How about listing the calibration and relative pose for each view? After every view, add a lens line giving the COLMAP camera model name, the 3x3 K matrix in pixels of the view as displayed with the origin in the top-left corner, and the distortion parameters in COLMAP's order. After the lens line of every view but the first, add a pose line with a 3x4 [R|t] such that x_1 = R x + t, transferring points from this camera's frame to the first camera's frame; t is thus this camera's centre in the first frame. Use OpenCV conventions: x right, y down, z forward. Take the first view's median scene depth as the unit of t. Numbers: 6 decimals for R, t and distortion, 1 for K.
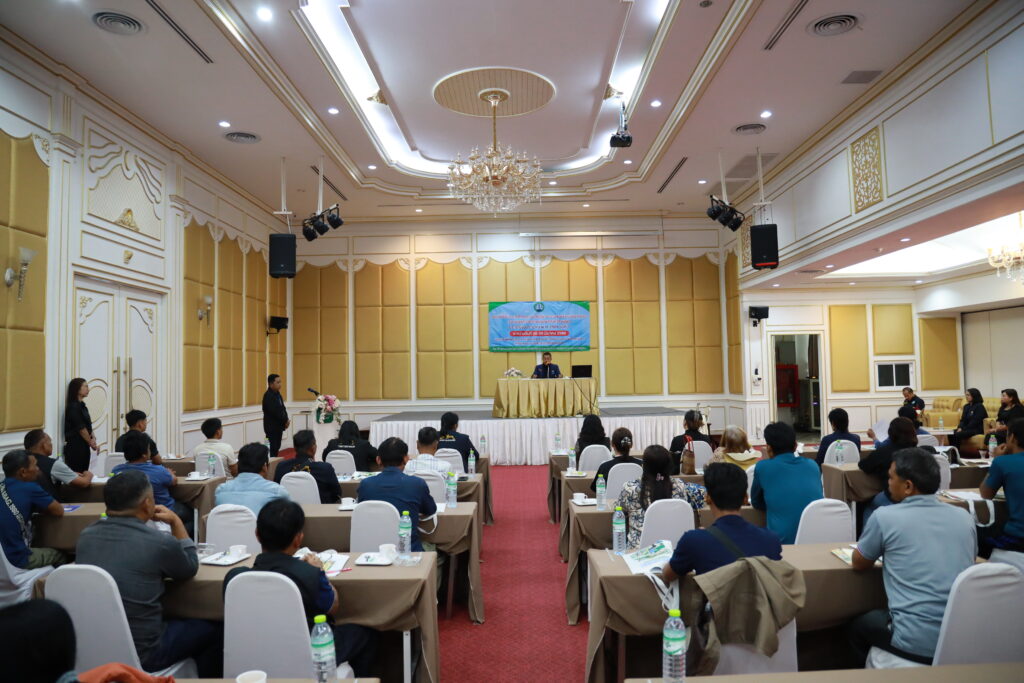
lens RADIAL K [[695.4, 0, 512.0], [0, 695.4, 341.5], [0, 0, 1]] dist [-0.101505, 0.085584]
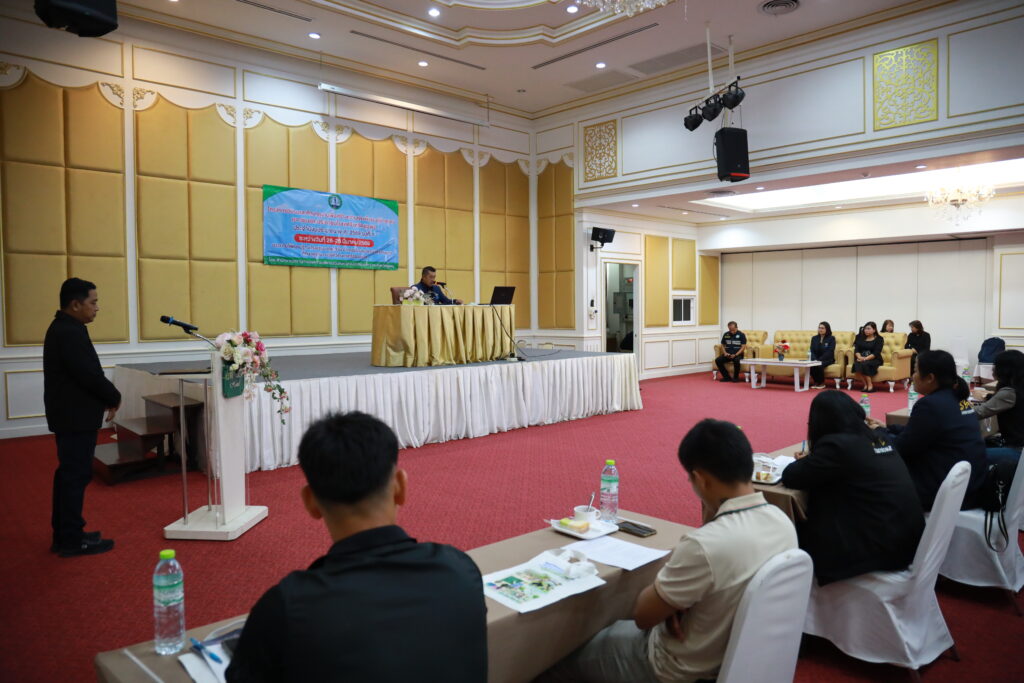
lens RADIAL K [[695.4, 0, 512.0], [0, 695.4, 341.5], [0, 0, 1]] dist [-0.101505, 0.085584]
pose [[0.728311, -0.017746, 0.685017, -0.295568], [-0.041641, 0.996671, 0.070092, 0.031660], [-0.683980, -0.079574, 0.725148, 0.388722]]
